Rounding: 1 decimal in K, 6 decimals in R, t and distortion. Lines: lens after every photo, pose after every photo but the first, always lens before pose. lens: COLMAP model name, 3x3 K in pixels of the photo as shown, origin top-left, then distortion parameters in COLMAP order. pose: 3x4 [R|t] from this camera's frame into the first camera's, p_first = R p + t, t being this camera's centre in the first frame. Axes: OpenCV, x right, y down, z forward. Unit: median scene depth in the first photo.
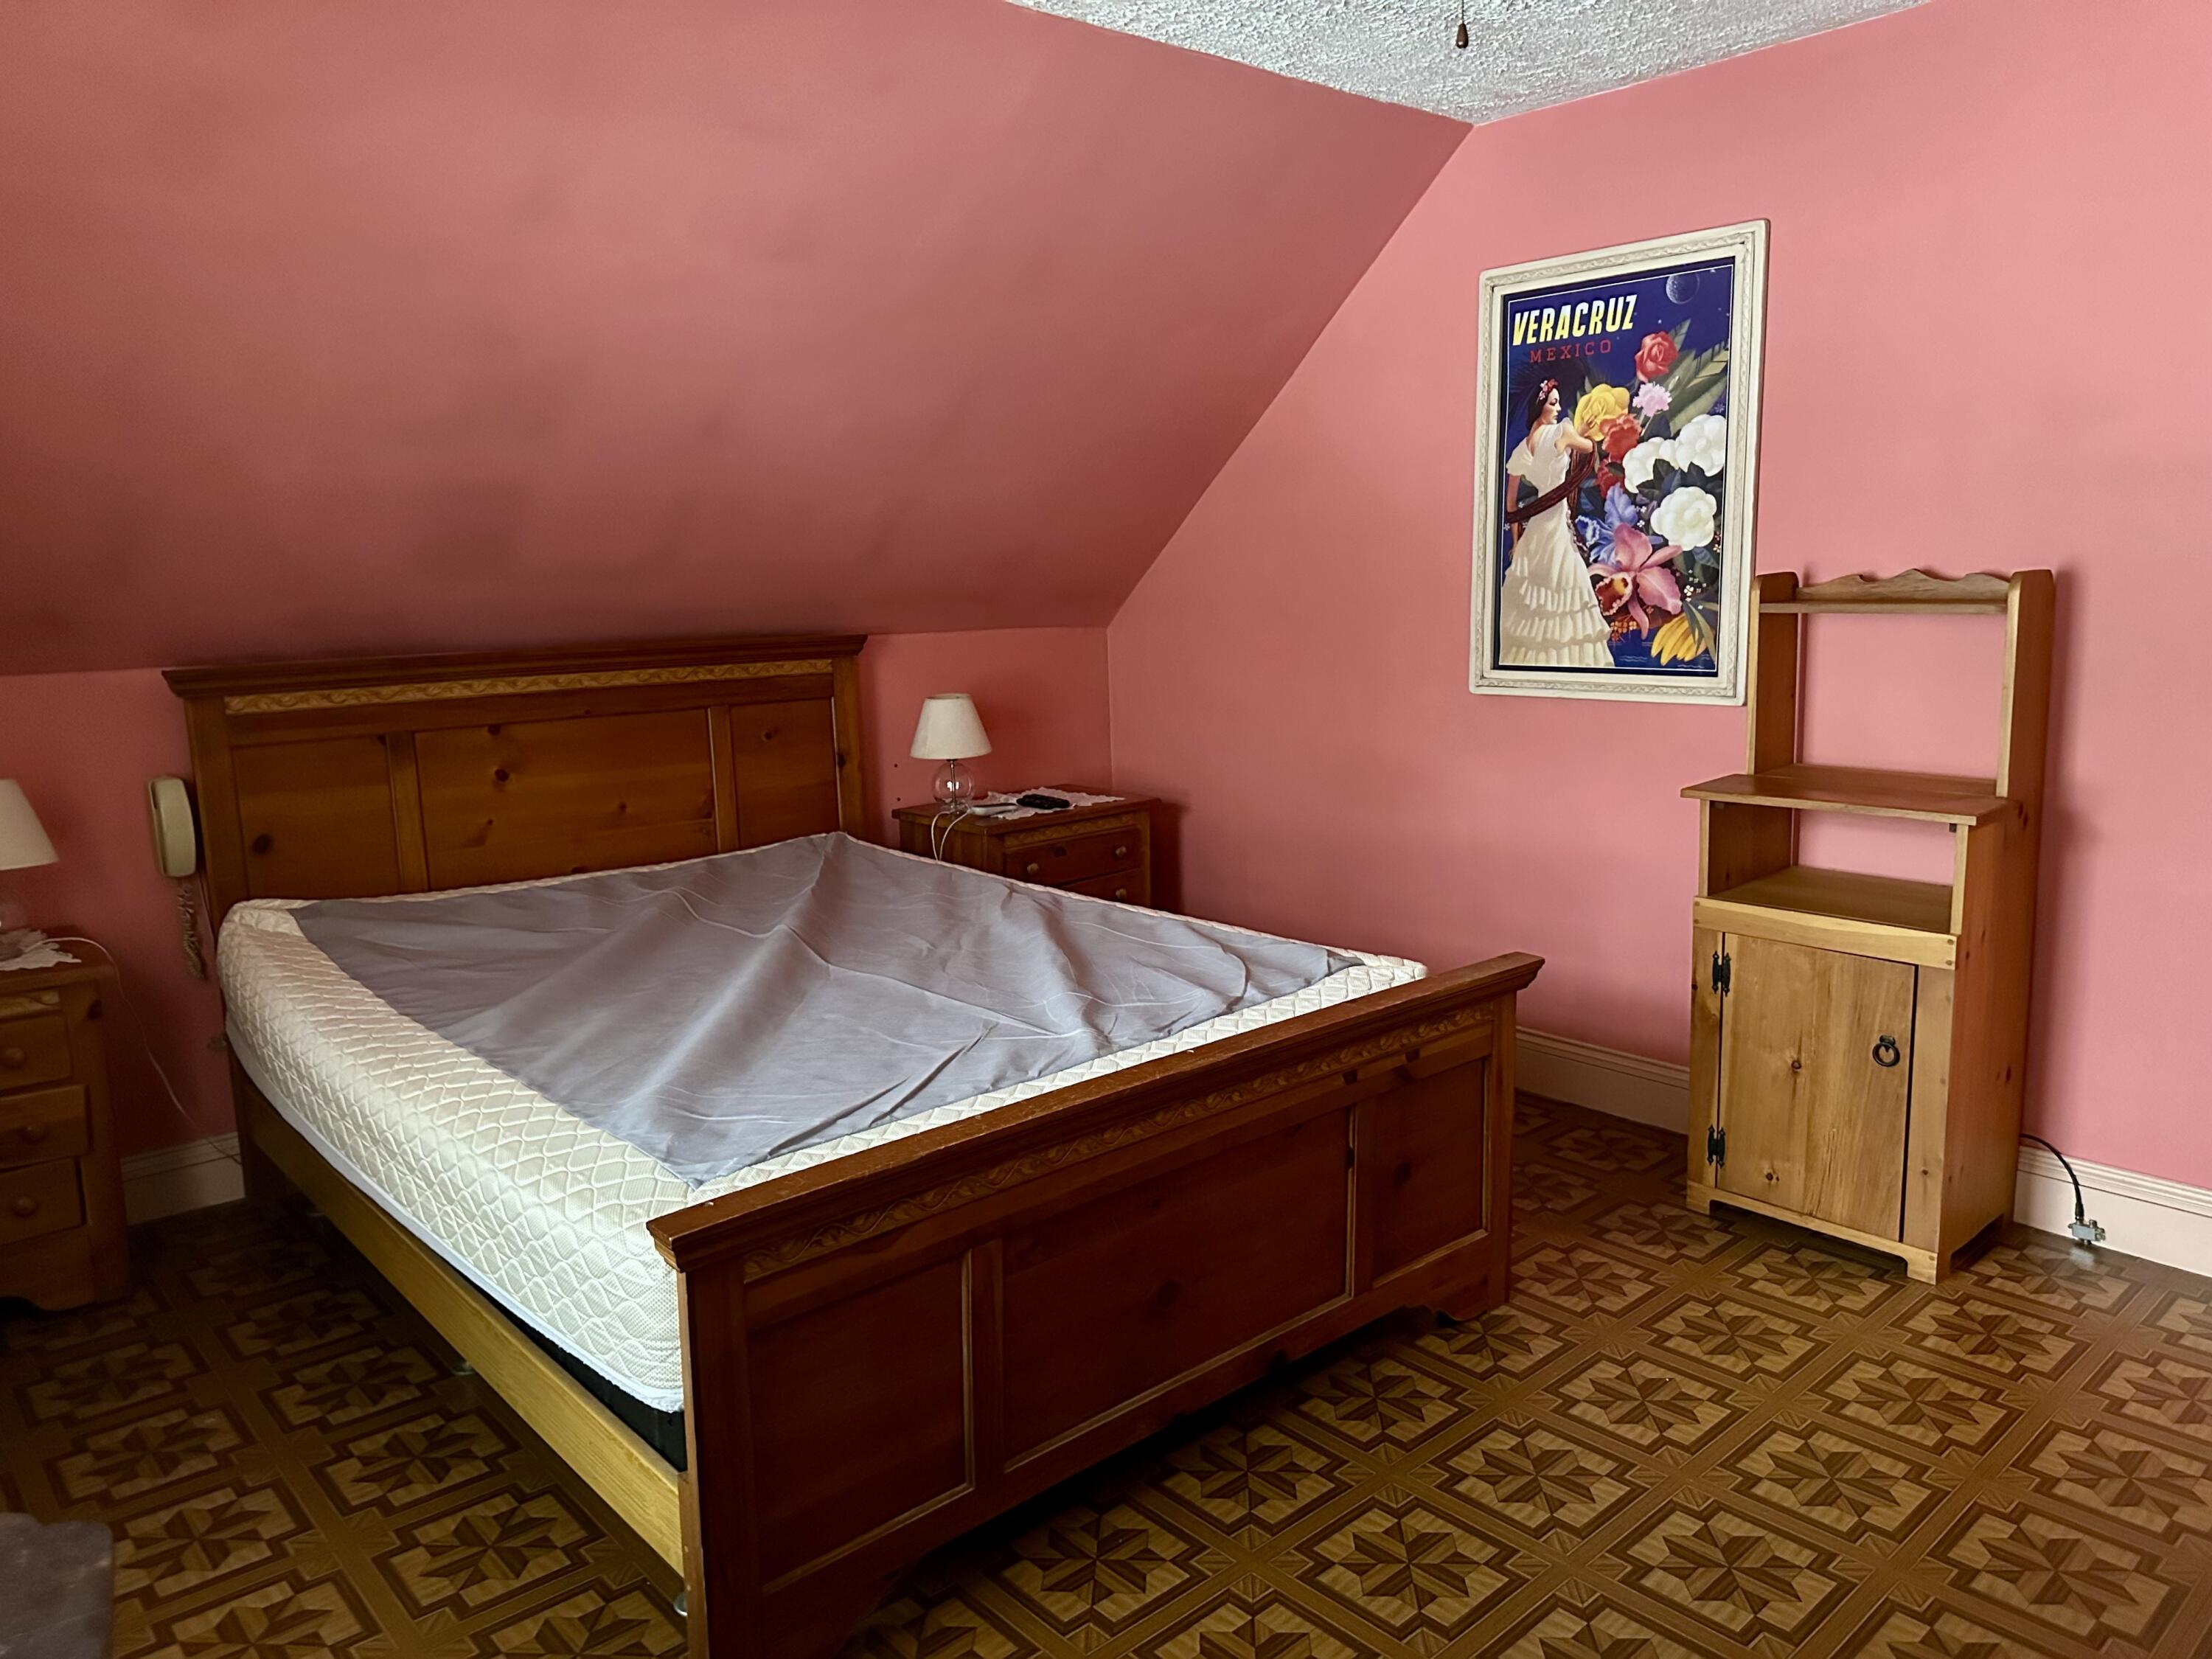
lens RADIAL K [[1551.7, 0, 1115.8], [0, 1551.7, 833.4], [0, 0, 1]] dist [0.045165, 0.000102]
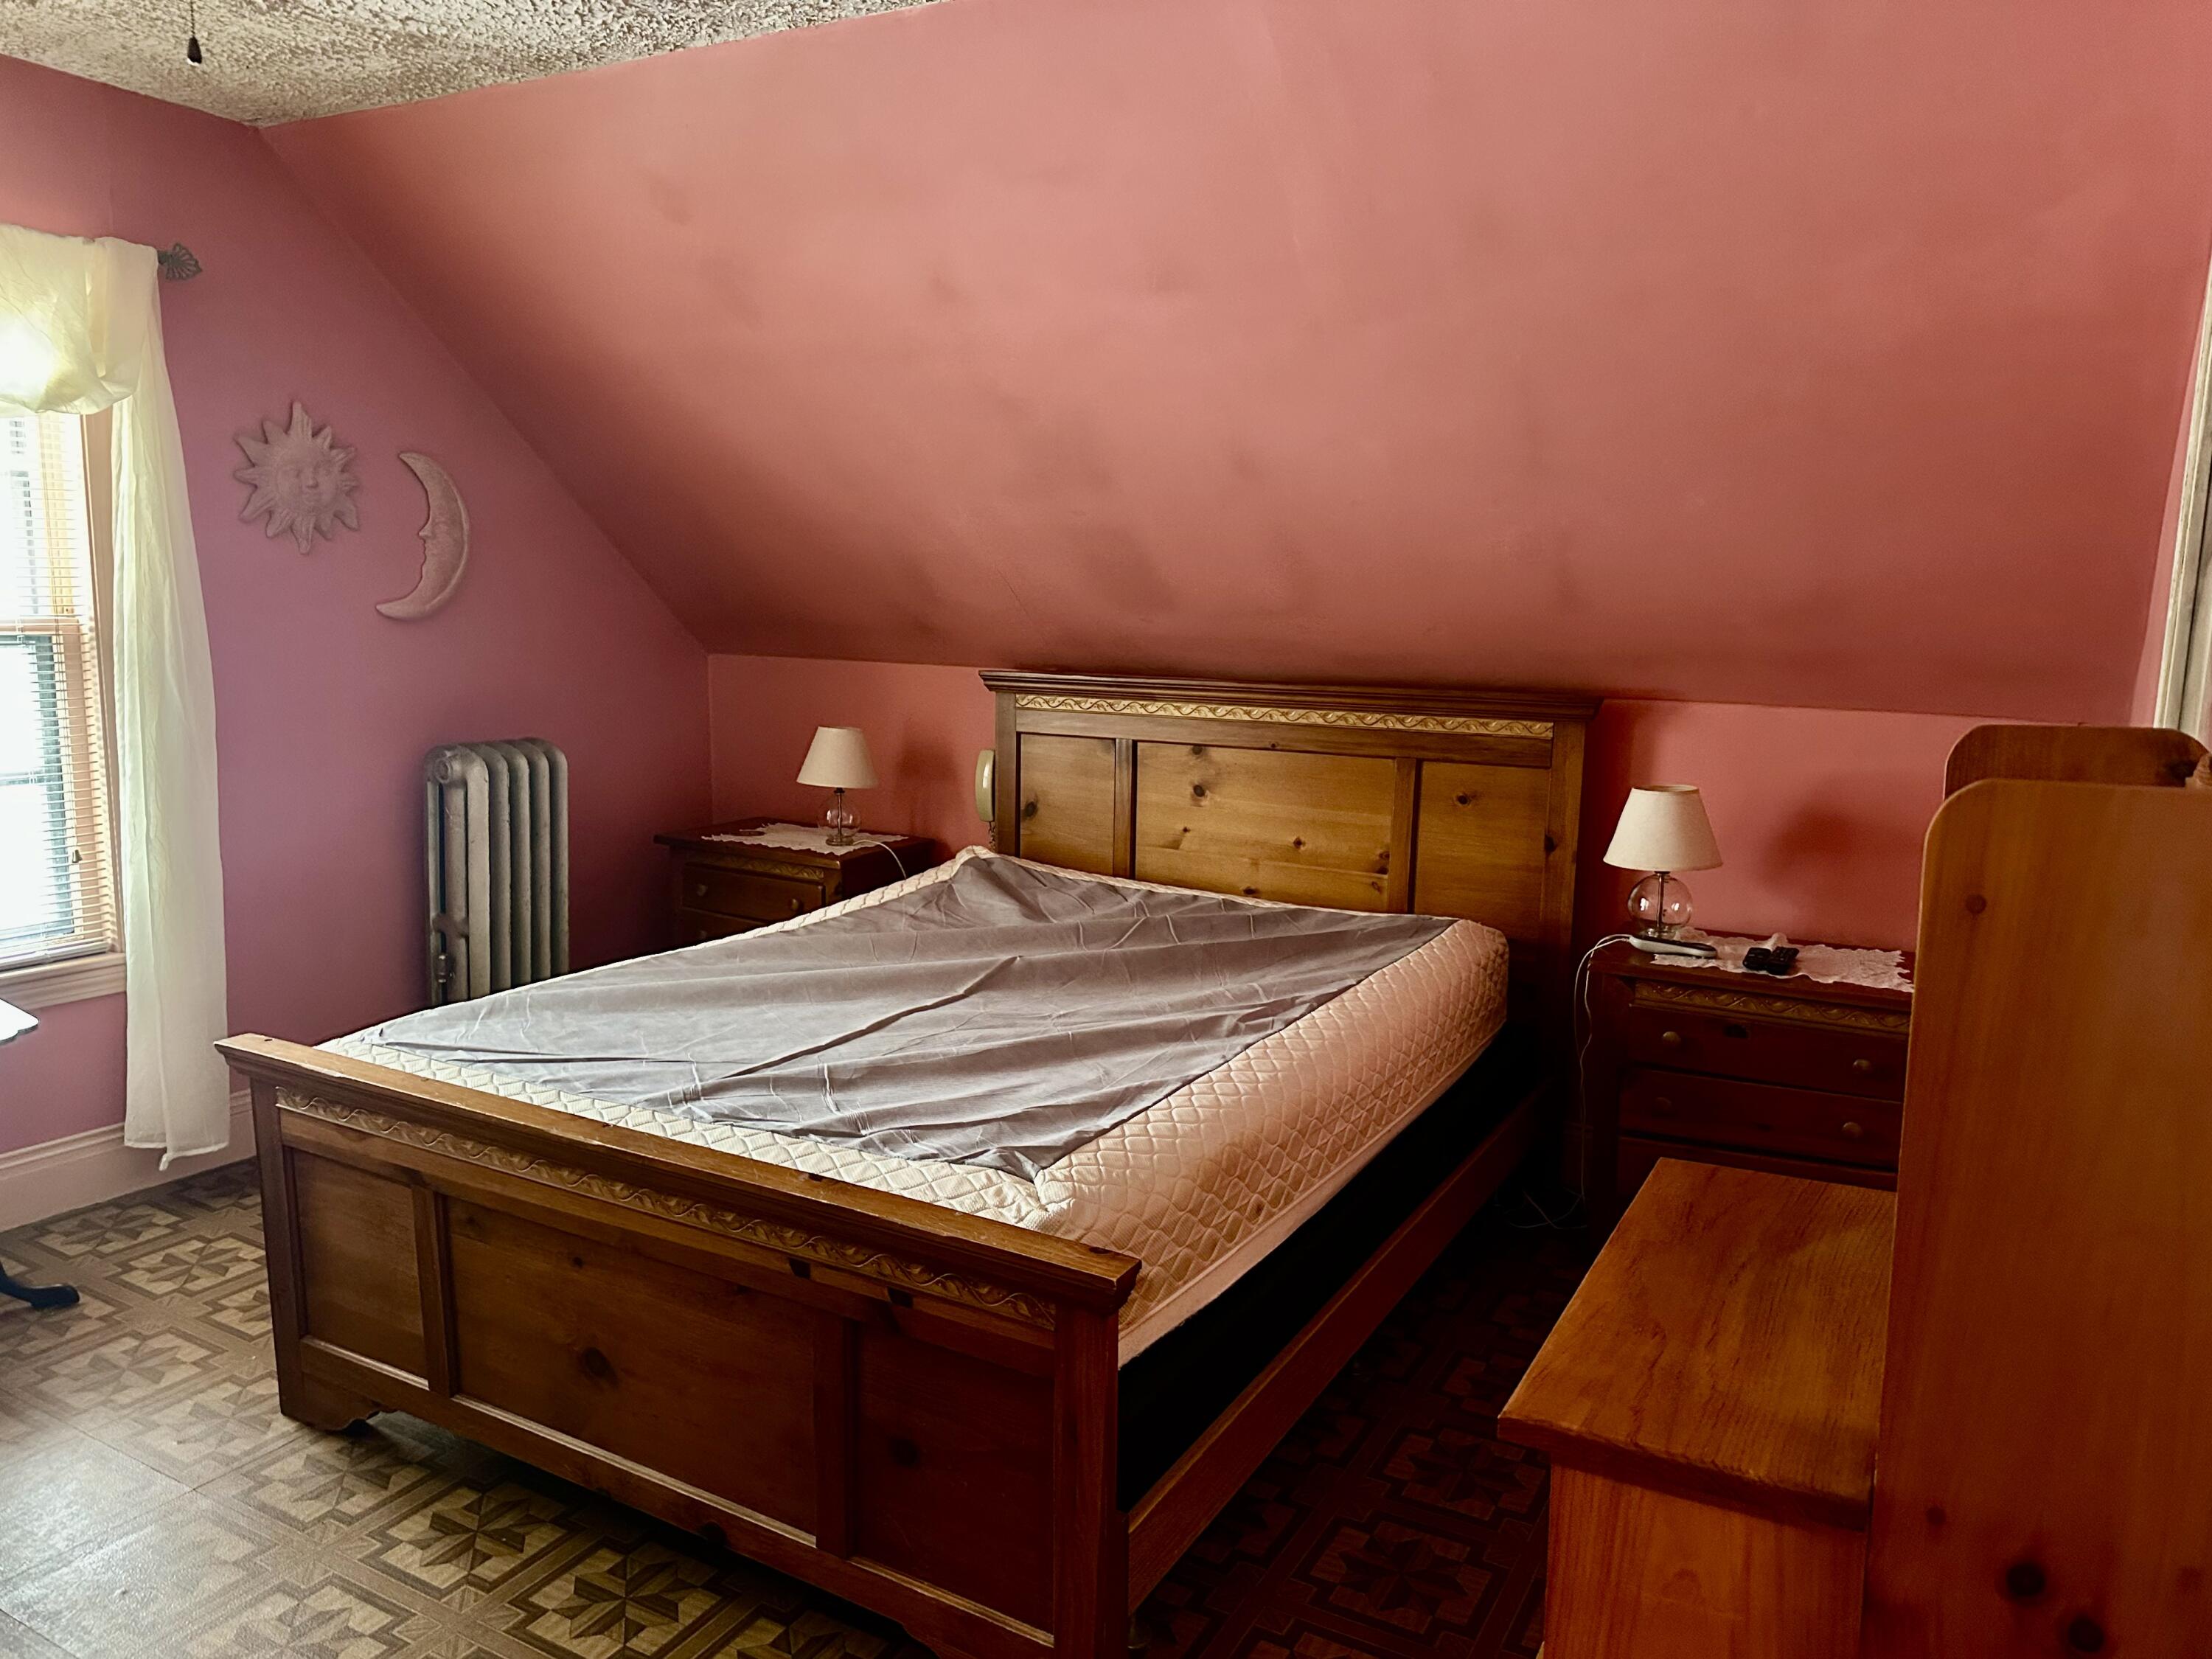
lens RADIAL K [[1551.7, 0, 1108.6], [0, 1551.7, 818.6], [0, 0, 1]] dist [0.045165, 0.000102]
pose [[0.305601, 0.161322, -0.938394, 0.626007], [-0.182890, 0.977137, 0.108421, -0.126066], [0.934430, 0.138489, 0.328118, 0.585551]]
